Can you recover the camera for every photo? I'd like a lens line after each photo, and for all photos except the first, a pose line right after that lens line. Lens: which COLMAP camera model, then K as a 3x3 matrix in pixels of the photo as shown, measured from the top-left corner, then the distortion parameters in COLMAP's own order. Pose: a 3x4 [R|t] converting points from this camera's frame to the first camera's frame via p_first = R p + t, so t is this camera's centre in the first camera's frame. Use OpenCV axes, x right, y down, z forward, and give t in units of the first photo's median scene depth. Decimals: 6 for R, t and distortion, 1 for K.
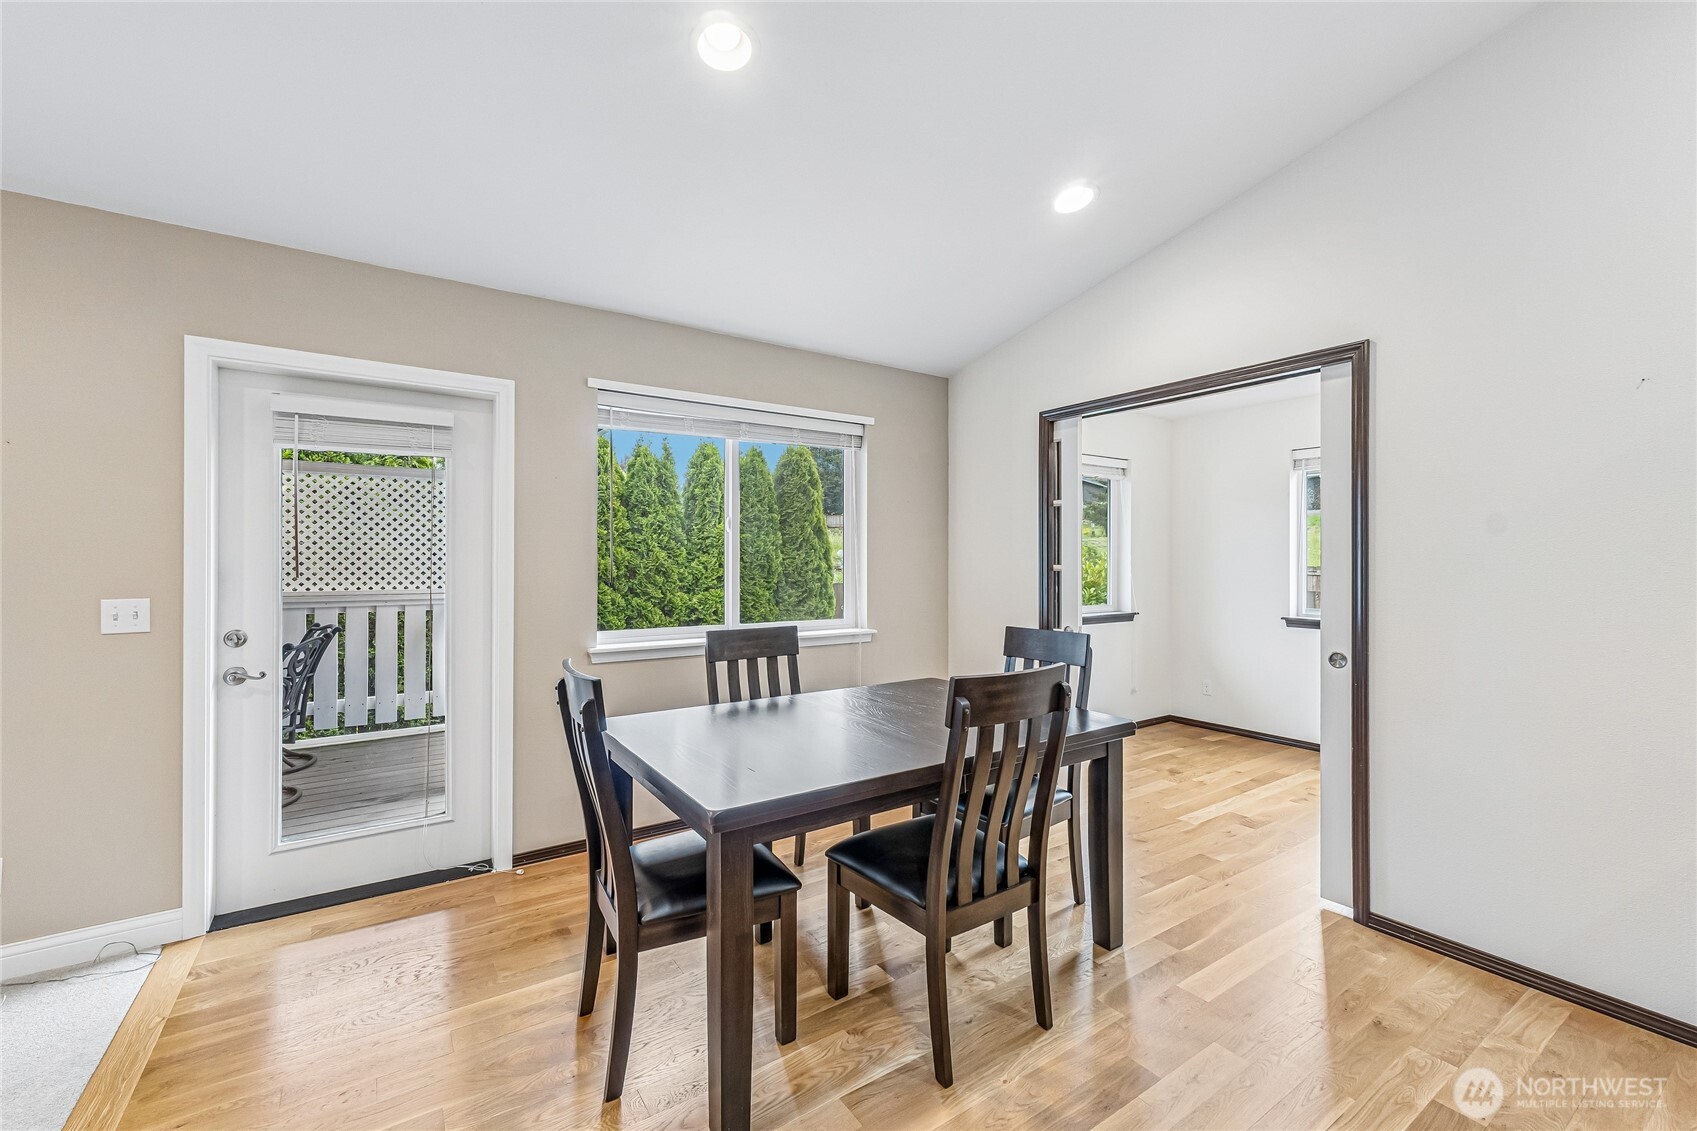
lens RADIAL K [[721.6, 0, 842.7], [0, 721.6, 561.0], [0, 0, 1]] dist [0.003348, -0.000517]
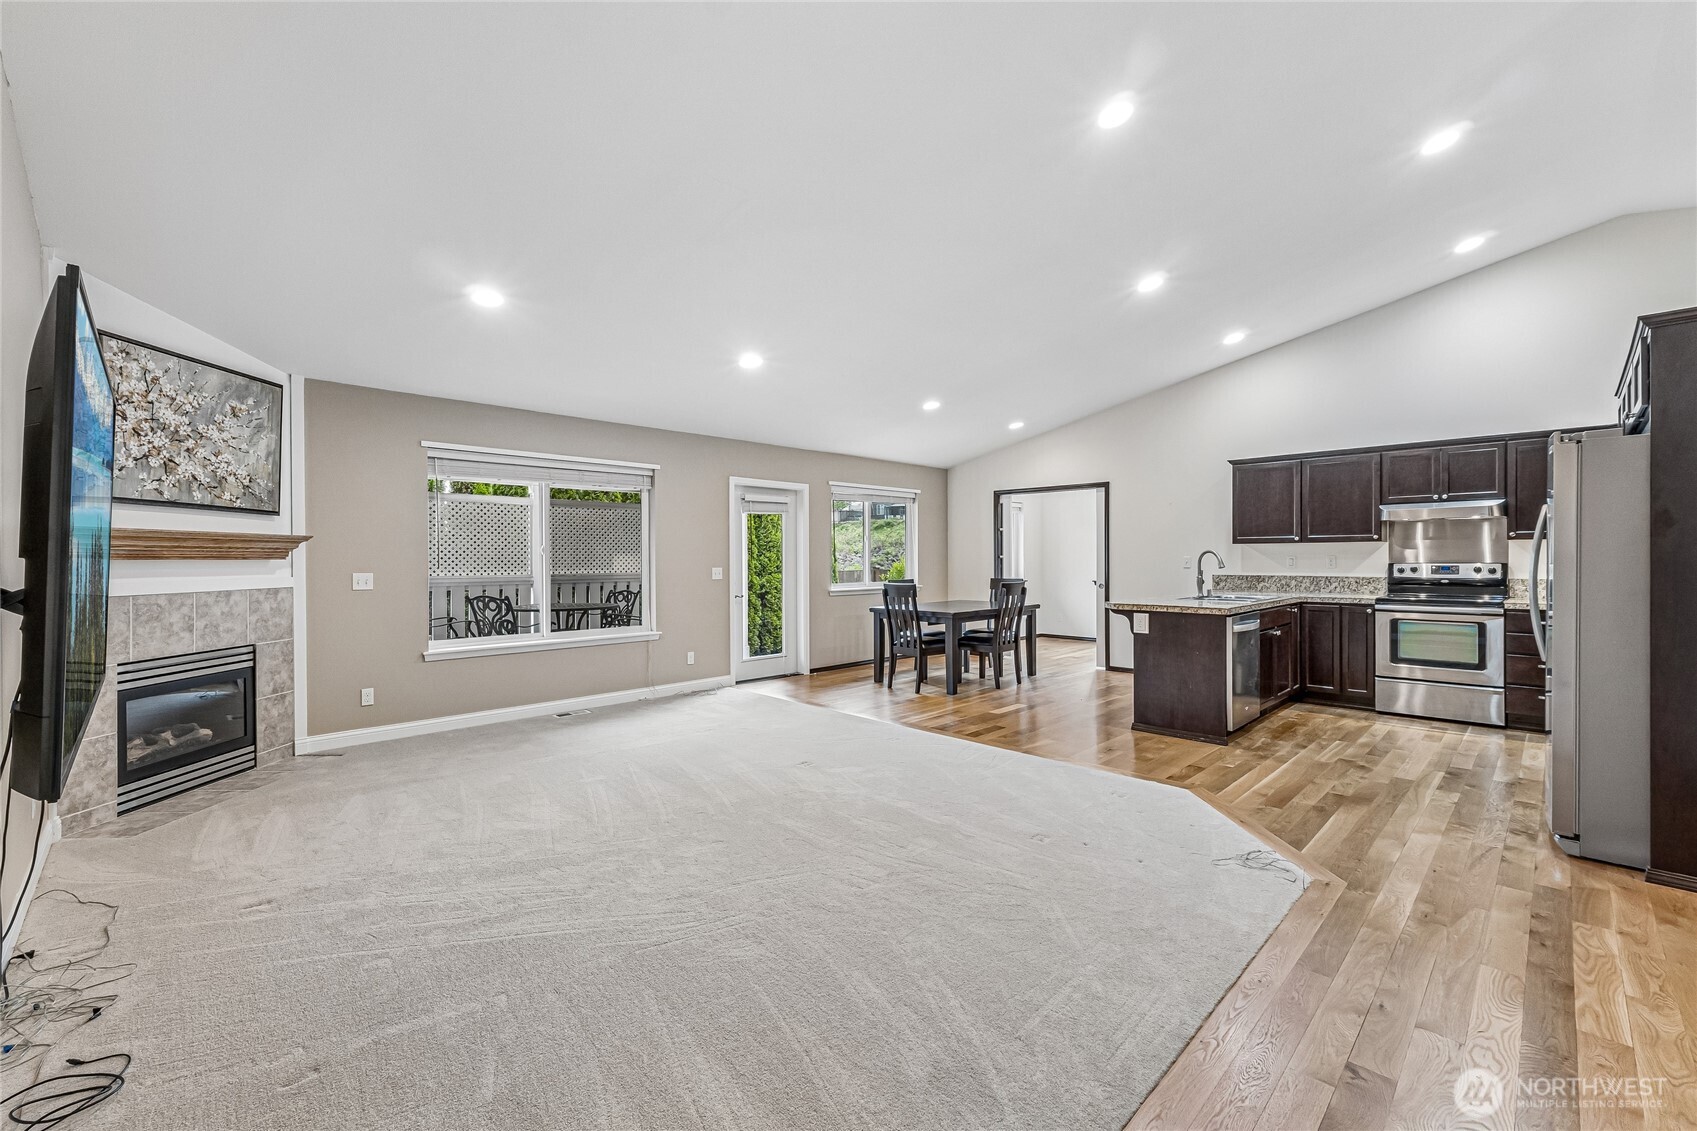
lens RADIAL K [[721.6, 0, 853.8], [0, 721.6, 559.4], [0, 0, 1]] dist [0.003348, -0.000517]
pose [[0.980545, -0.006819, 0.196177, -0.643800], [0.006485, 0.999976, 0.002346, 0.010402], [-0.196188, -0.001028, 0.980566, -1.232071]]
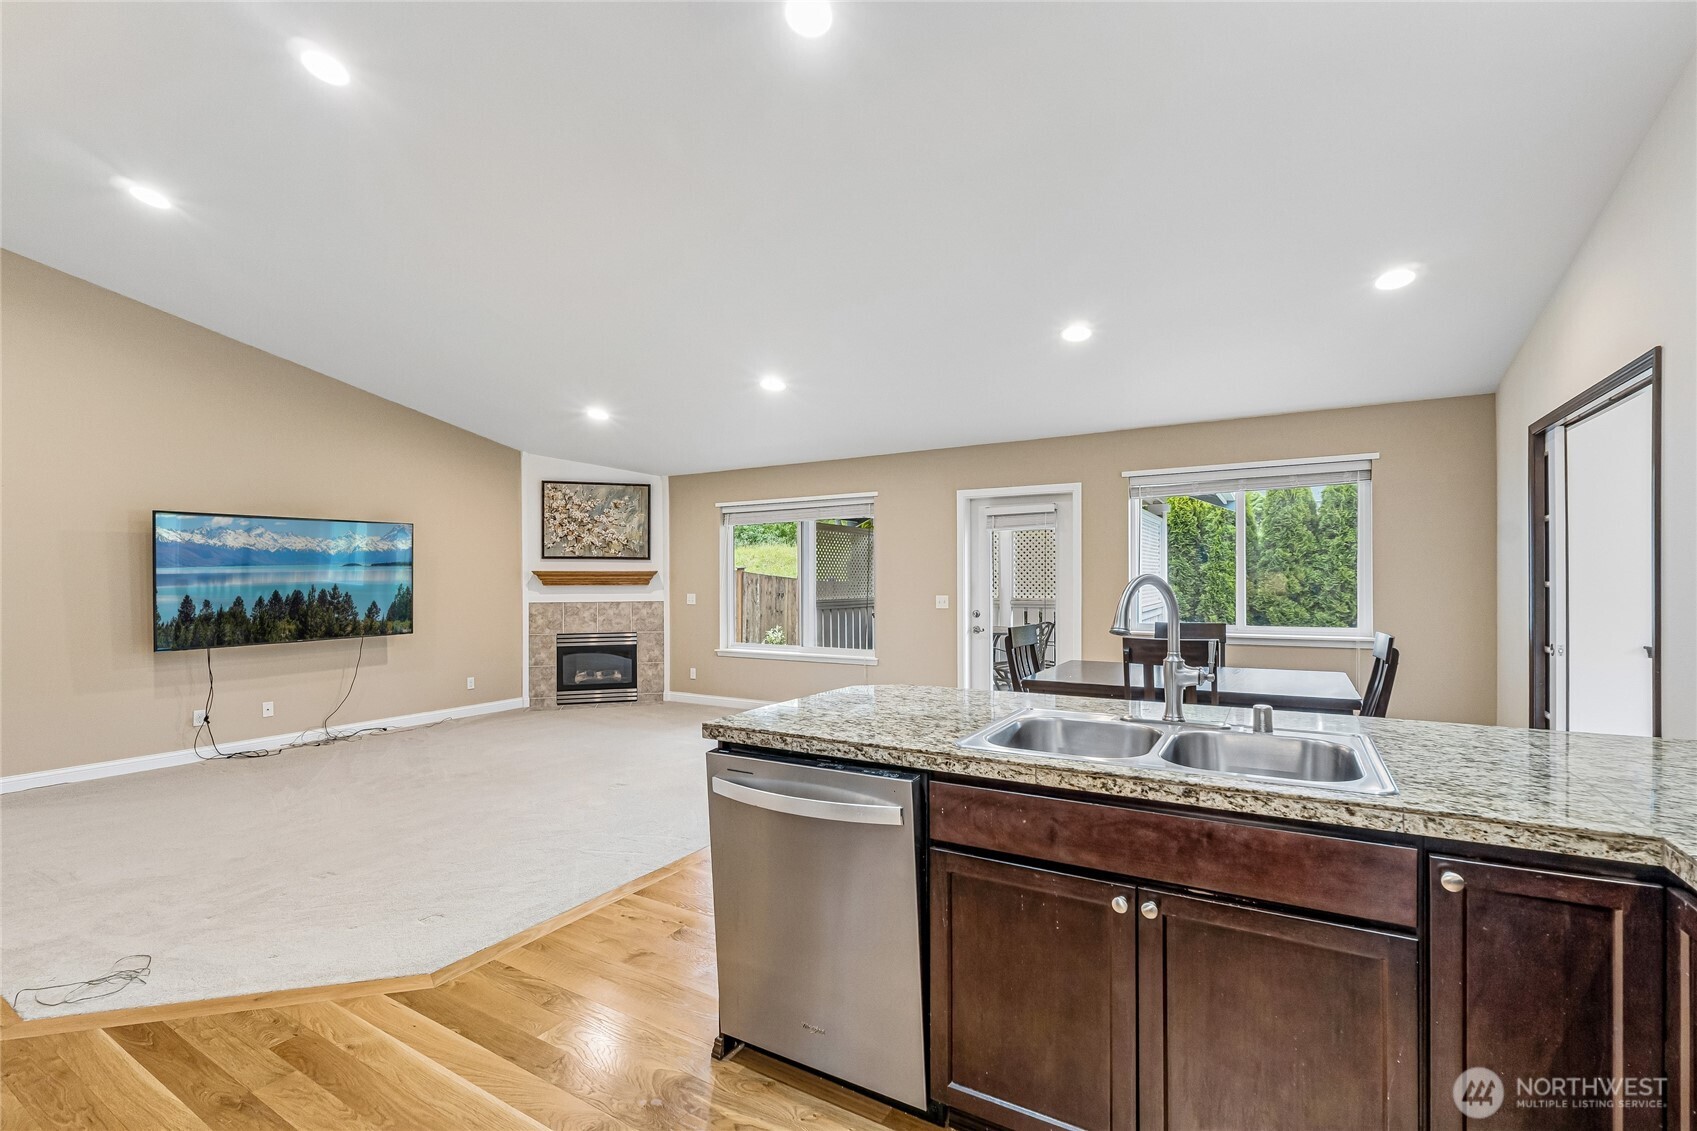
lens RADIAL K [[721.6, 0, 854.2], [0, 721.6, 579.4], [0, 0, 1]] dist [0.003348, -0.000517]
pose [[0.434682, -0.004429, -0.900573, 0.759653], [0.005150, 0.999984, -0.002432, -0.000527], [0.900569, -0.003581, 0.434698, -0.258897]]
